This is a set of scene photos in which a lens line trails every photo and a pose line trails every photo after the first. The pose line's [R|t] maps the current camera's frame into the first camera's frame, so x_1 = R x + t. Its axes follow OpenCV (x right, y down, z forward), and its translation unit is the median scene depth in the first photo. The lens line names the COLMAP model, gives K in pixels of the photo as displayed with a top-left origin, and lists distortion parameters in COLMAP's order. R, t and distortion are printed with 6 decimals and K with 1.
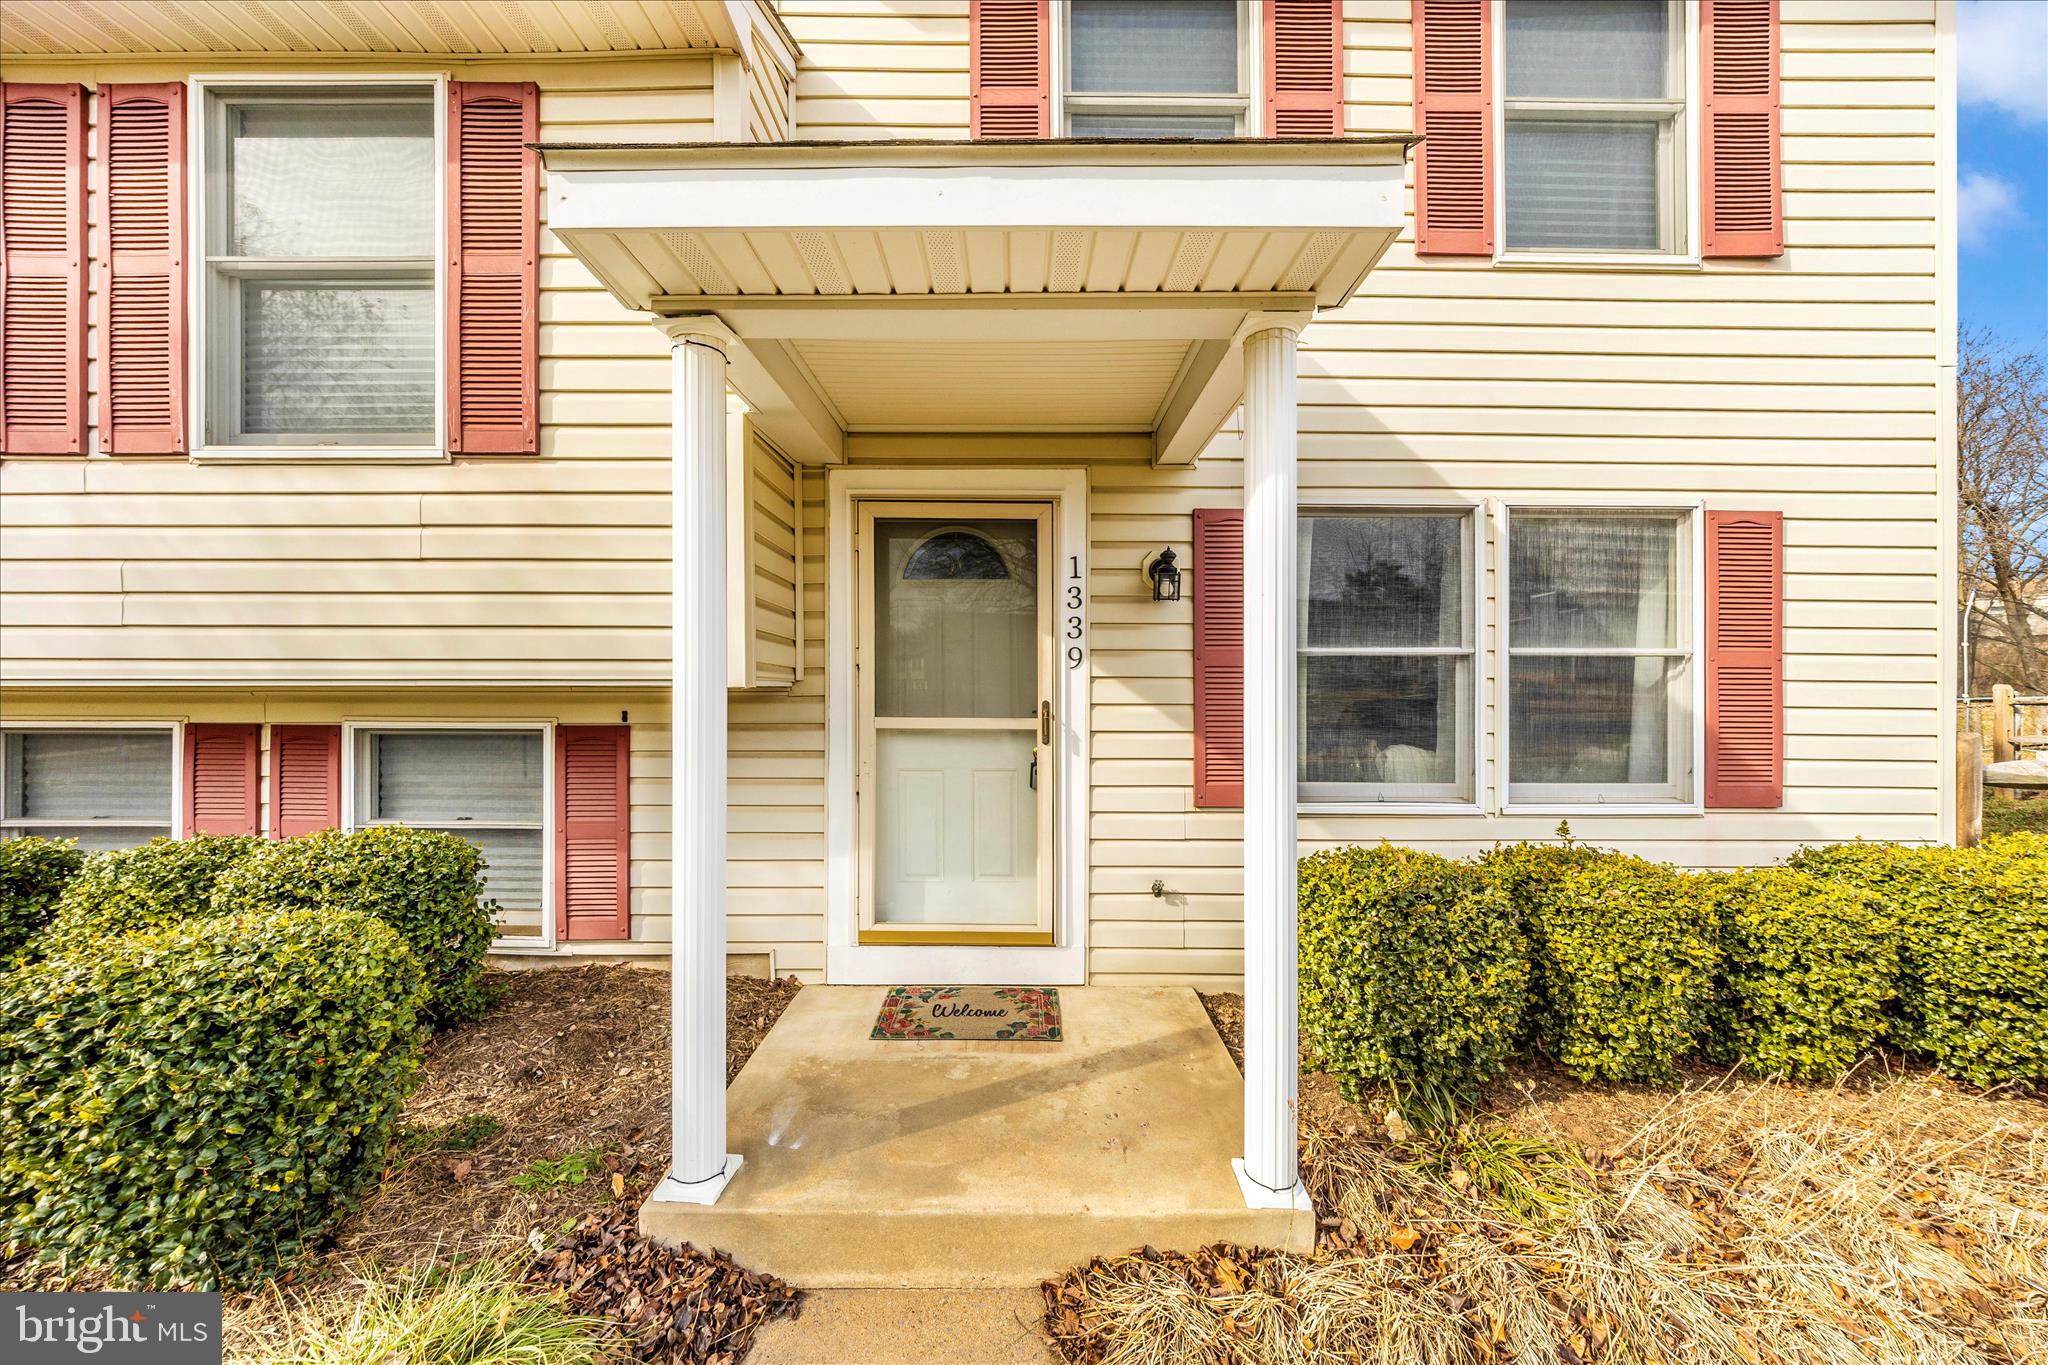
lens RADIAL K [[715.7, 0, 1038.7], [0, 715.7, 686.7], [0, 0, 1]] dist [0.017494, -0.009236]
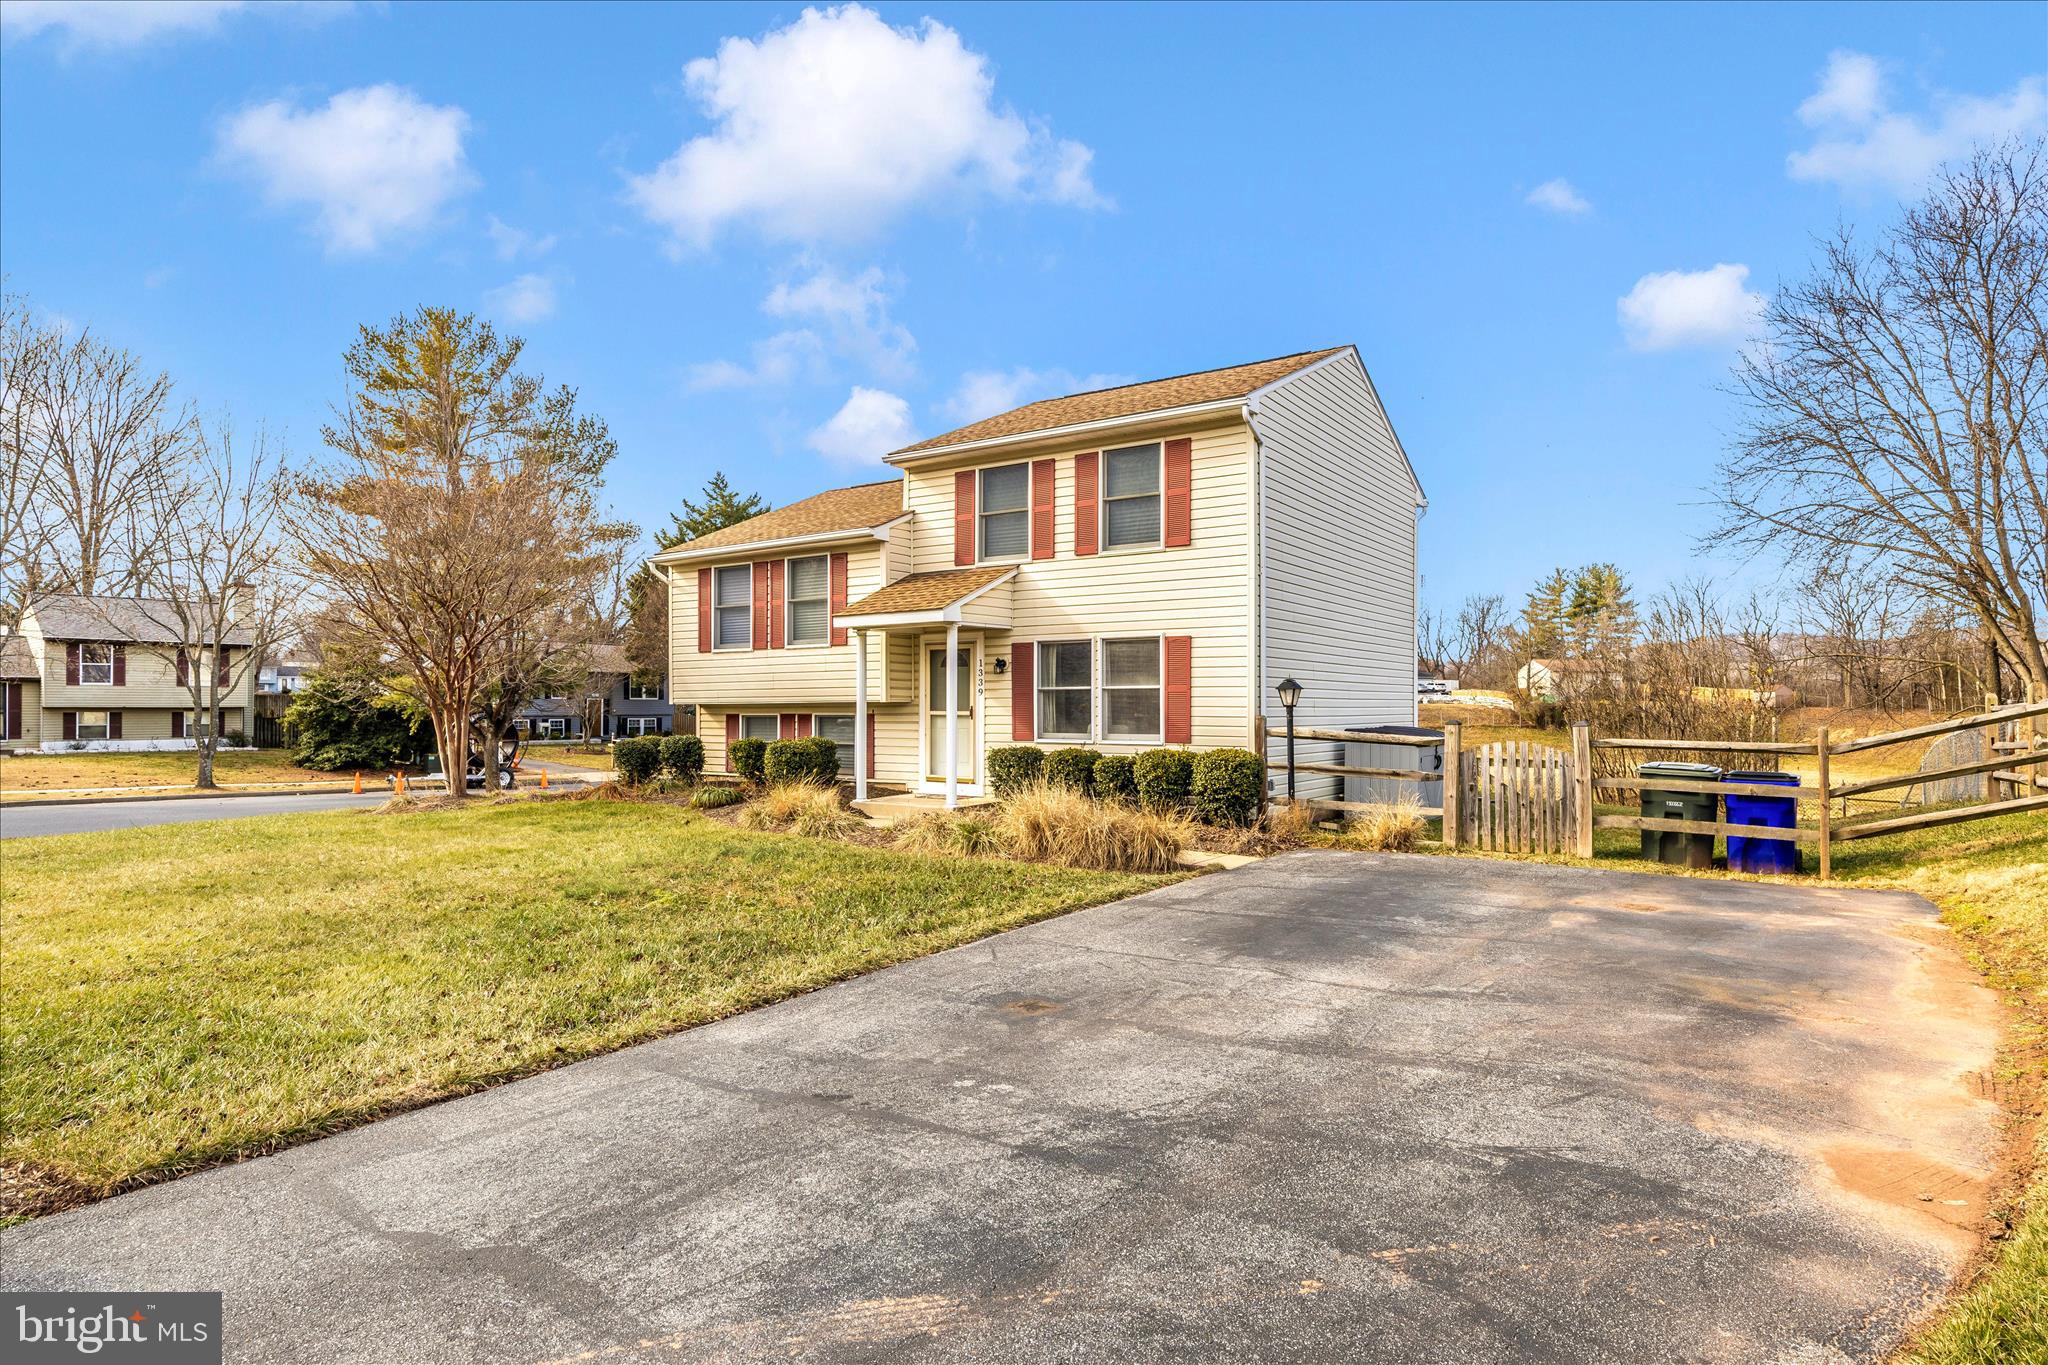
lens RADIAL K [[1011.8, 0, 1024.0], [0, 1011.8, 682.5], [0, 0, 1]] dist [0.001880, 0.000266]
pose [[0.840904, -0.020087, -0.540811, 2.597592], [0.004951, 0.999555, -0.029428, 0.048256], [0.541161, 0.022068, 0.840629, -2.613314]]
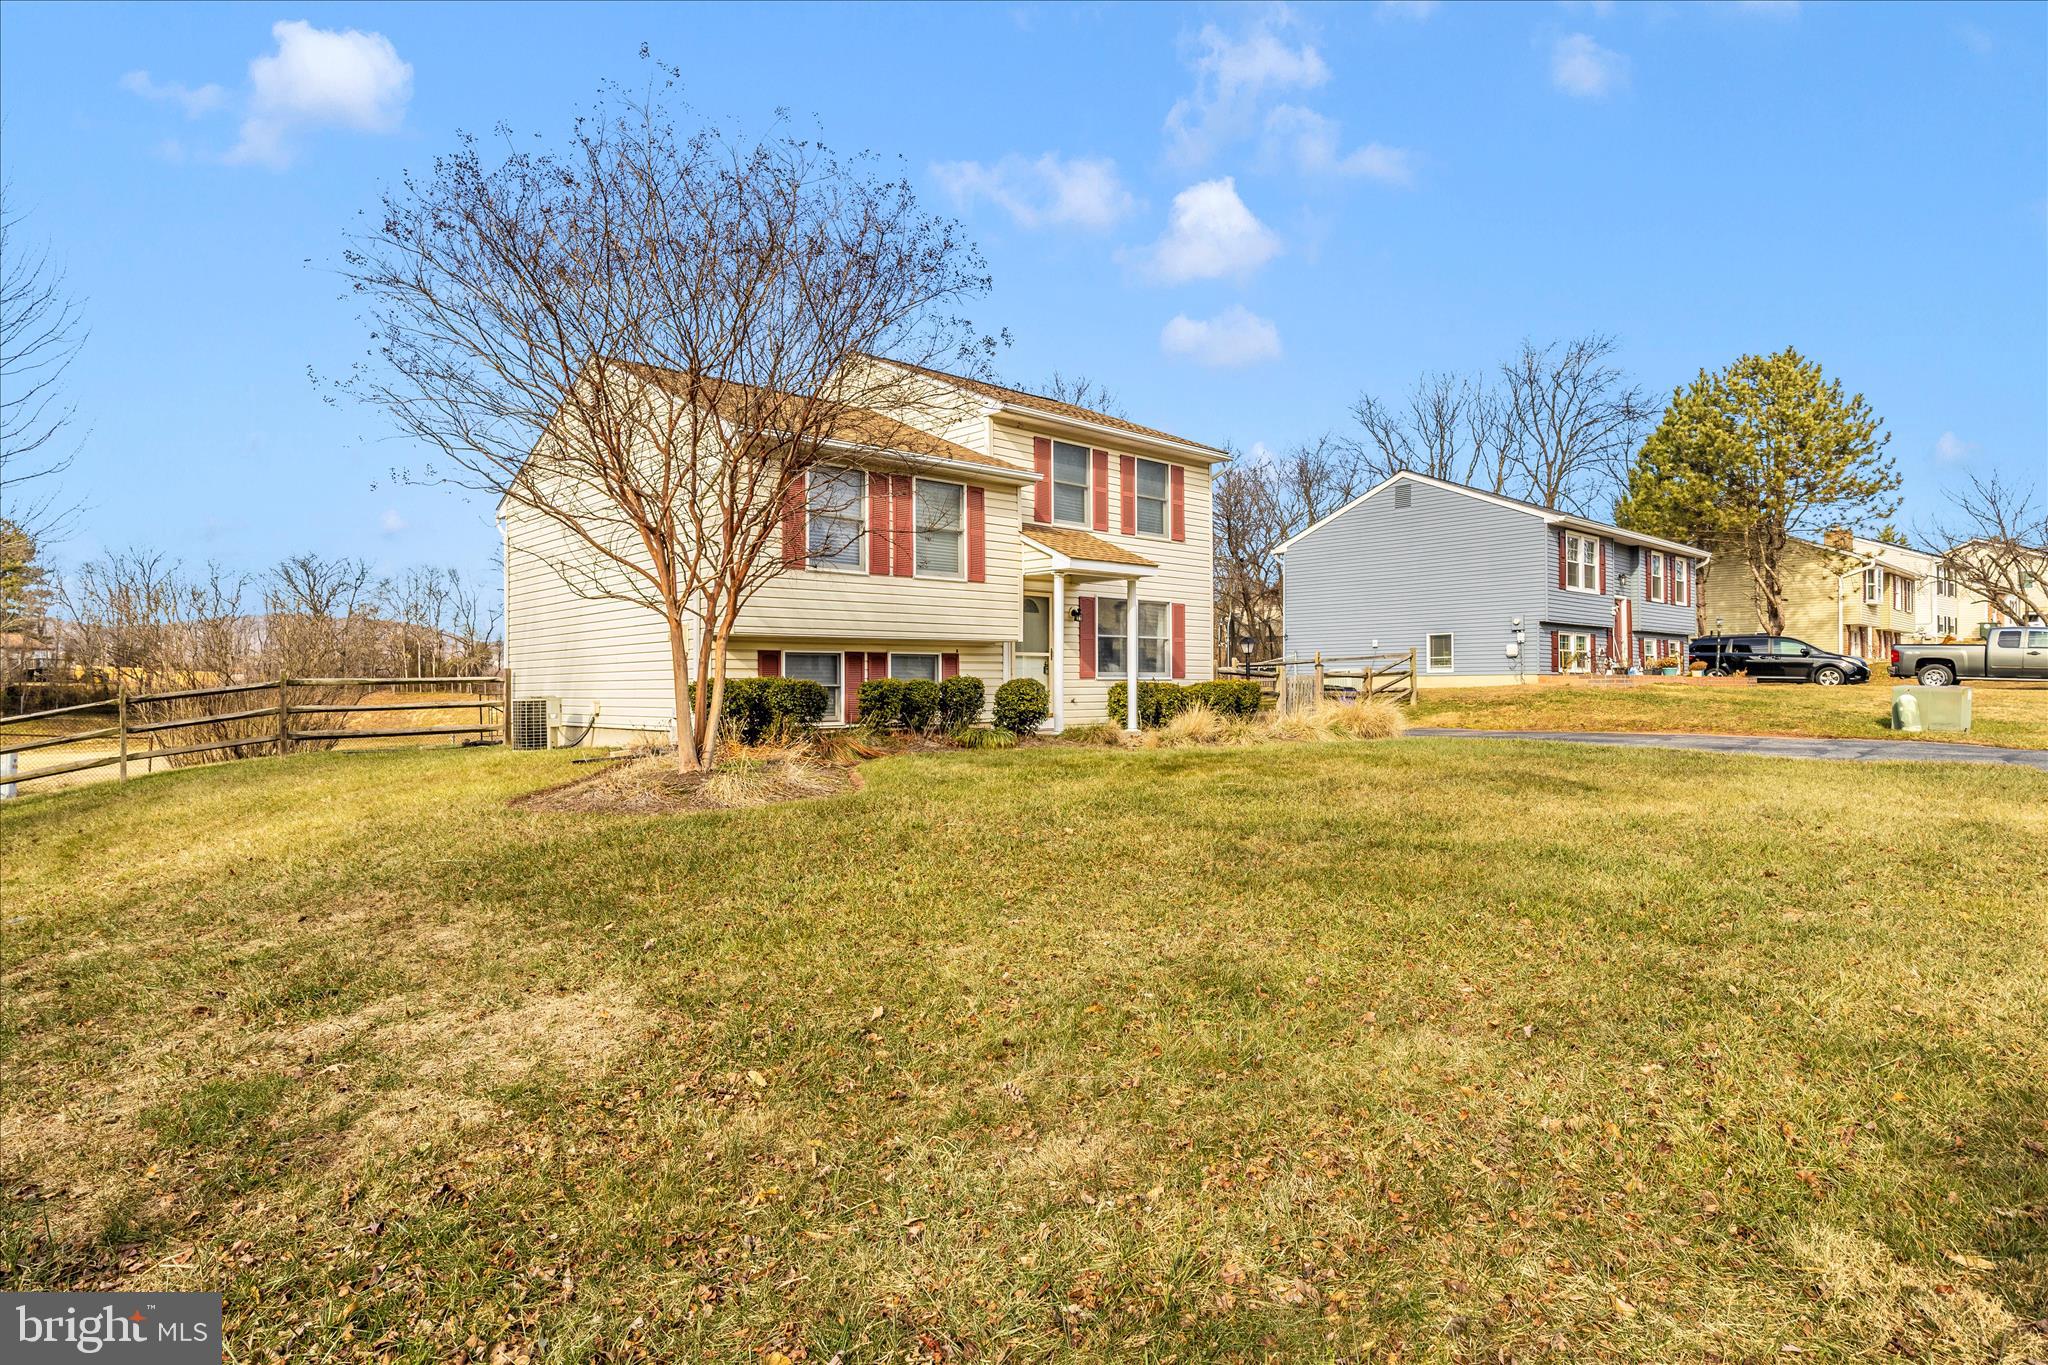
lens RADIAL K [[1011.8, 0, 1024.0], [0, 1011.8, 682.5], [0, 0, 1]] dist [0.001880, 0.000266]
pose [[0.766564, -0.008057, 0.642118, -3.315433], [0.009426, 0.999955, 0.001294, 0.181827], [-0.642099, 0.005060, 0.766605, -2.775485]]
